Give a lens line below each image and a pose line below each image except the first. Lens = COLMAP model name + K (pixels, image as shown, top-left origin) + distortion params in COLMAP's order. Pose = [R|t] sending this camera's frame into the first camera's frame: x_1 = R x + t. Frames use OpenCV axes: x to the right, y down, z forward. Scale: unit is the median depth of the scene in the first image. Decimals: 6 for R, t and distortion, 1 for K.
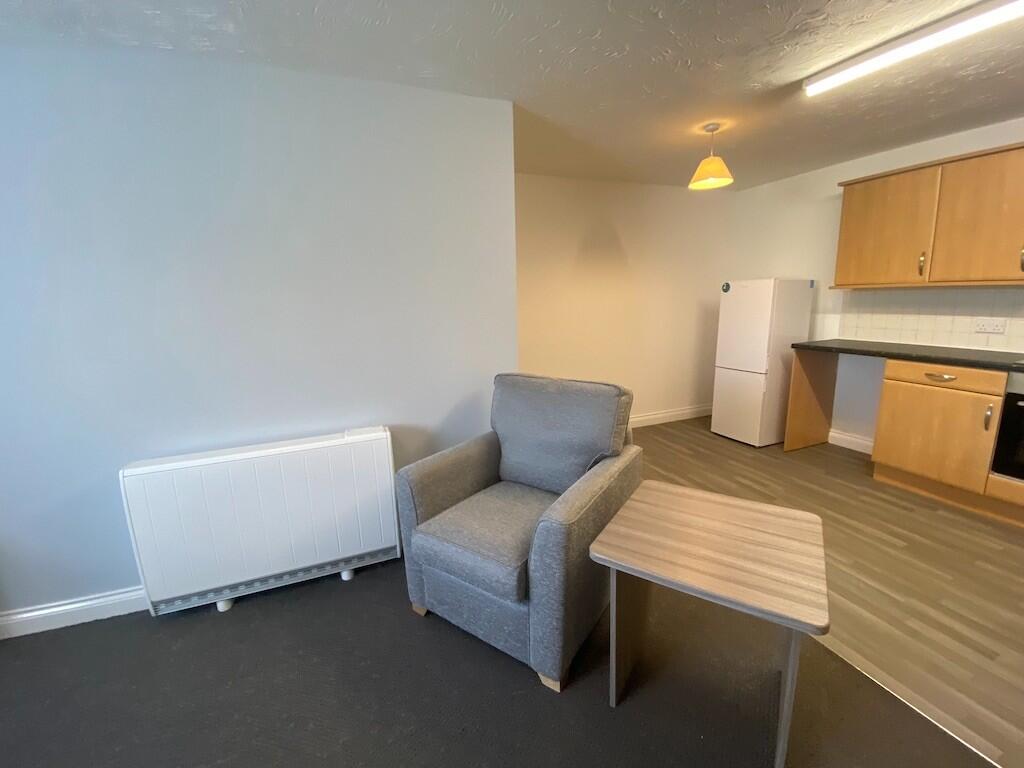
lens RADIAL K [[414.2, 0, 514.3], [0, 414.2, 377.1], [0, 0, 1]] dist [0.000378, -0.010674]
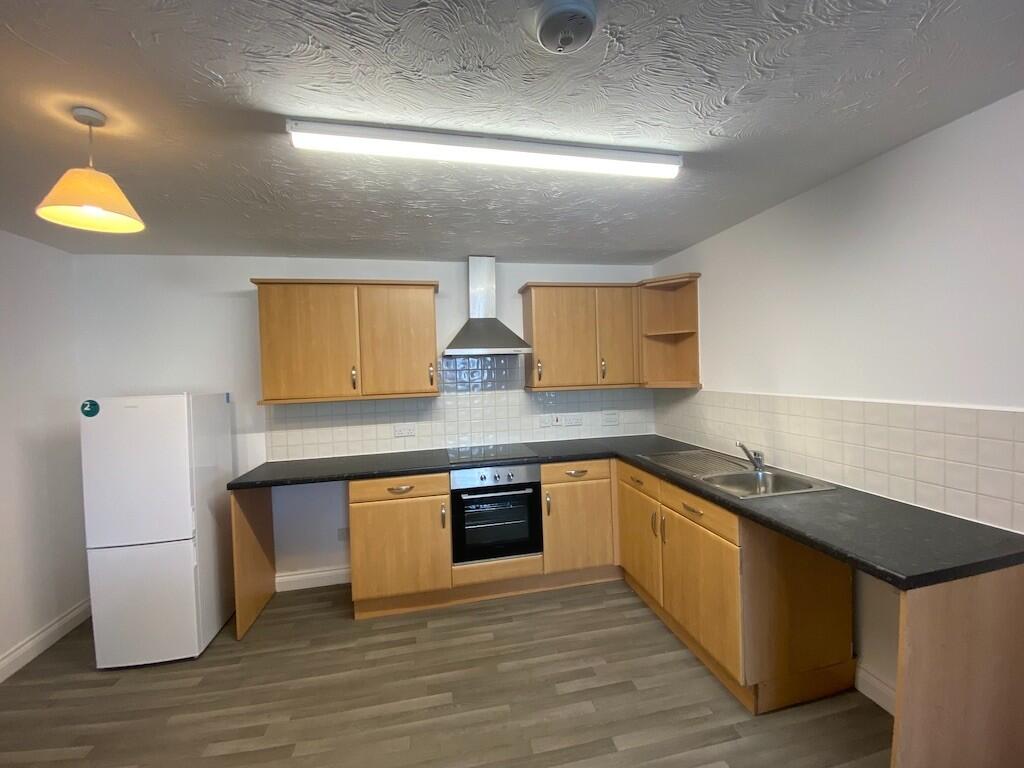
lens RADIAL K [[414.2, 0, 514.3], [0, 414.2, 377.1], [0, 0, 1]] dist [0.000378, -0.010674]
pose [[0.181457, 0.011215, 0.983335, 0.082460], [0.212353, 0.975897, -0.050316, -0.145111], [-0.960198, 0.217944, 0.174702, 0.452284]]
